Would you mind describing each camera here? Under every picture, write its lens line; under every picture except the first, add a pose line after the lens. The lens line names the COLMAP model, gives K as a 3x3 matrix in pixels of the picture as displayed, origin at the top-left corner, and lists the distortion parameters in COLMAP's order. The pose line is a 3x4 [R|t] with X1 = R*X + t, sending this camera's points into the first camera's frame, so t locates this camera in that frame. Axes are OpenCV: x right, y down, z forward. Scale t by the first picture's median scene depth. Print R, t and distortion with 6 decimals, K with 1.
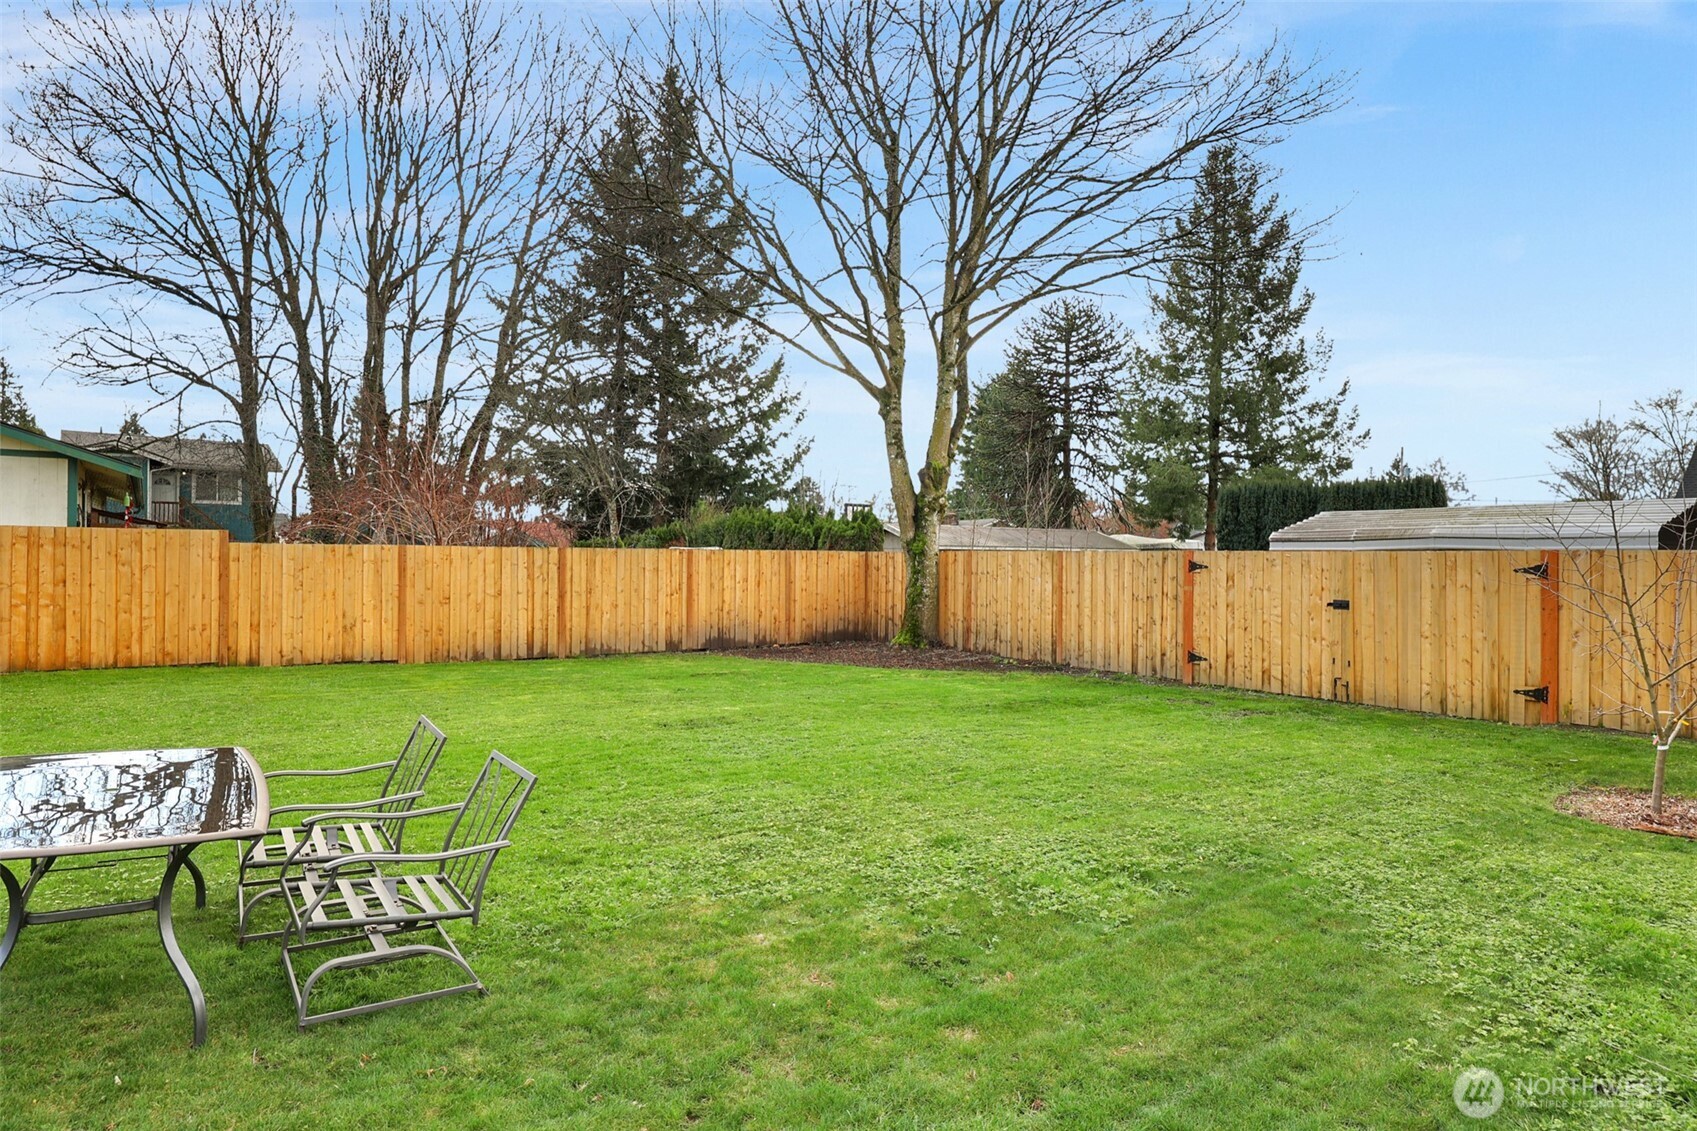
lens RADIAL K [[981.5, 0, 848.5], [0, 981.5, 565.5], [0, 0, 1]] dist [-0.005151, -0.002061]
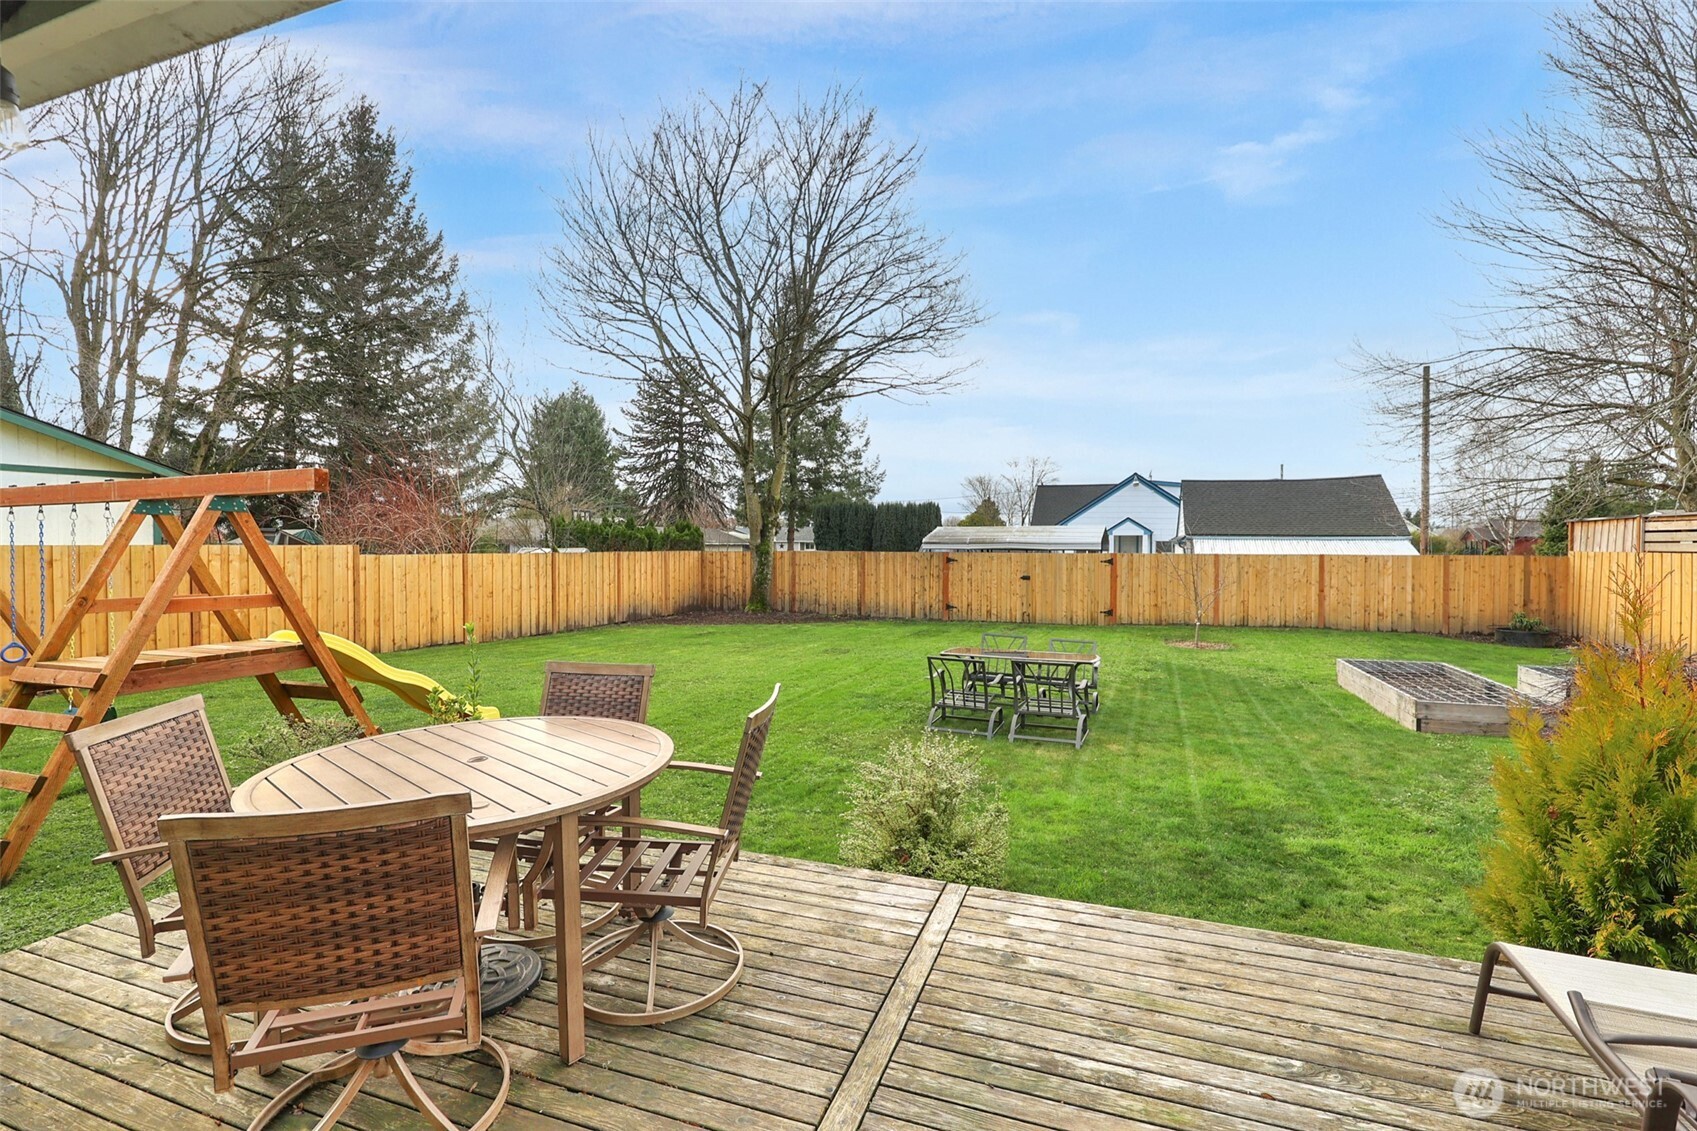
lens RADIAL K [[821.1, 0, 848.5], [0, 821.1, 565.5], [0, 0, 1]] dist [0.001816, -0.000089]
pose [[0.805440, -0.021733, 0.592279, -0.645954], [0.007350, 0.999617, 0.026684, -0.028012], [-0.592632, -0.017140, 0.805291, -0.162479]]
